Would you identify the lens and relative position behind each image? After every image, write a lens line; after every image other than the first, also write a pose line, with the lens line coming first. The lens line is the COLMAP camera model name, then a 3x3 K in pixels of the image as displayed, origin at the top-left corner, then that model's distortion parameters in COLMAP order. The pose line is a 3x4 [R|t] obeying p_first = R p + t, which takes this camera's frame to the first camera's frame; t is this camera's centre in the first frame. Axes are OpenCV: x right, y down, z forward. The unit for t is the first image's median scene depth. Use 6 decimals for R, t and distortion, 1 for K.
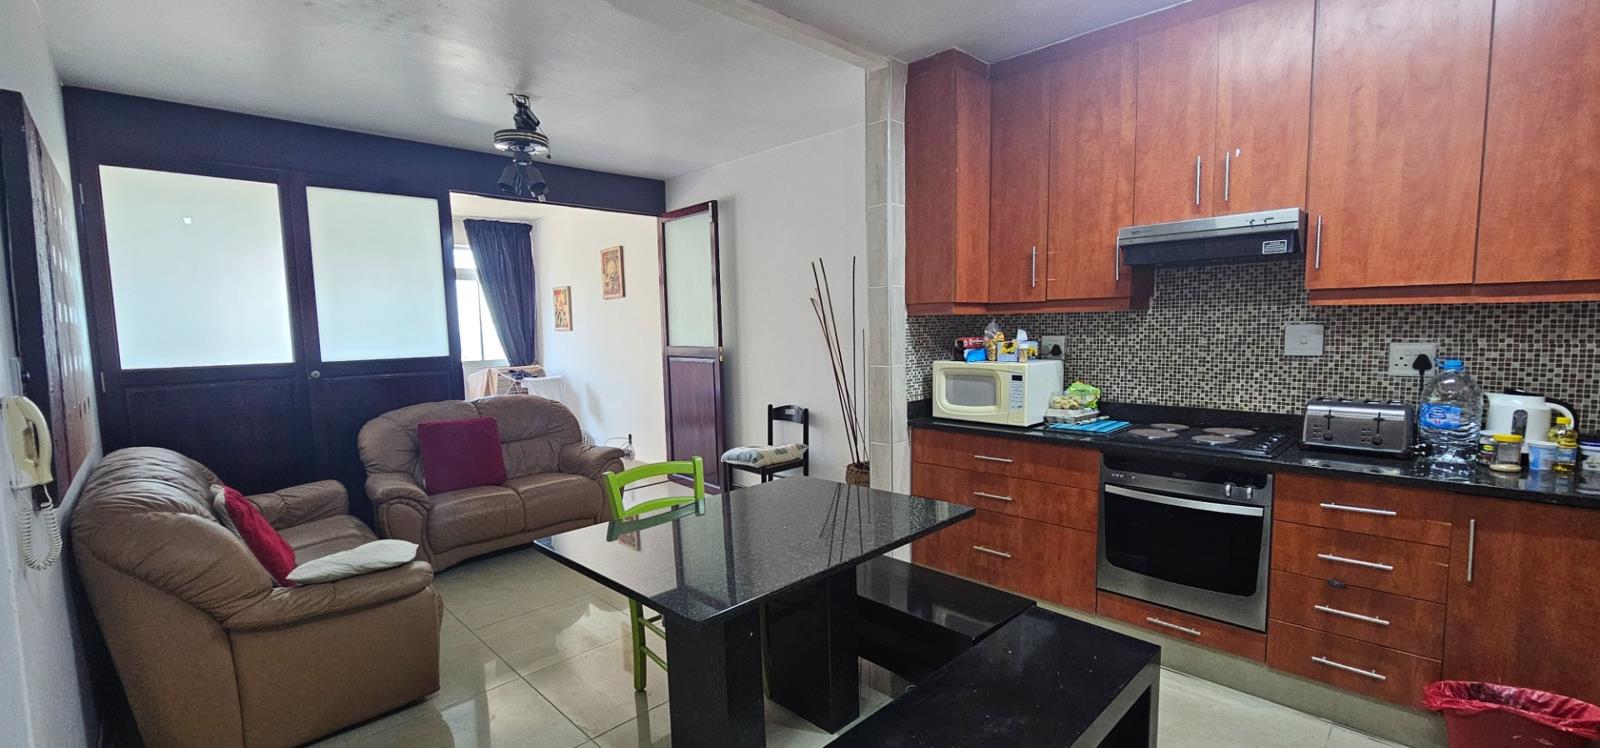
lens RADIAL K [[663.0, 0, 793.4], [0, 663.0, 381.6], [0, 0, 1]] dist [0.002494, 0.000040]
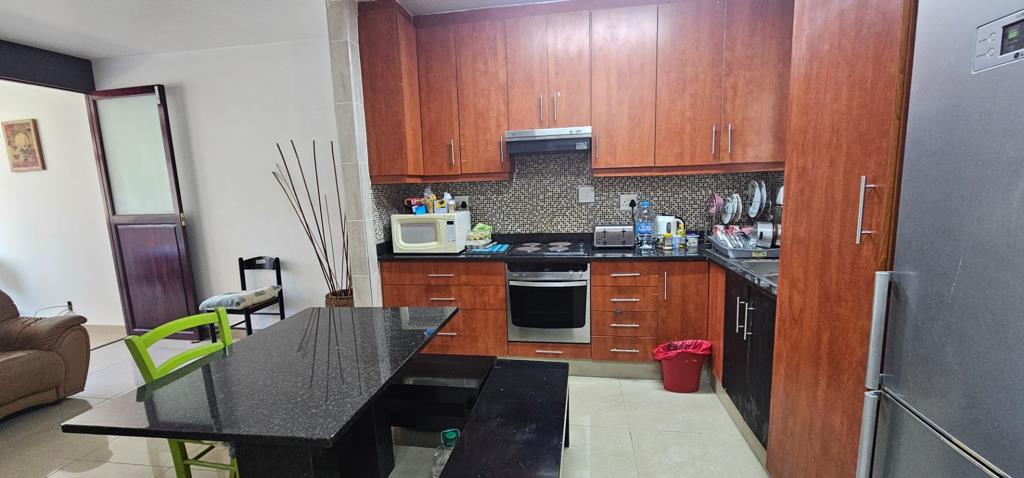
lens RADIAL K [[424.3, 0, 511.0], [0, 424.3, 245.6], [0, 0, 1]] dist [0.002494, 0.000040]
pose [[0.807553, -0.092175, 0.582548, -0.149480], [0.069091, 0.995696, 0.061768, -0.004310], [-0.585735, -0.009632, 0.810446, 0.096490]]
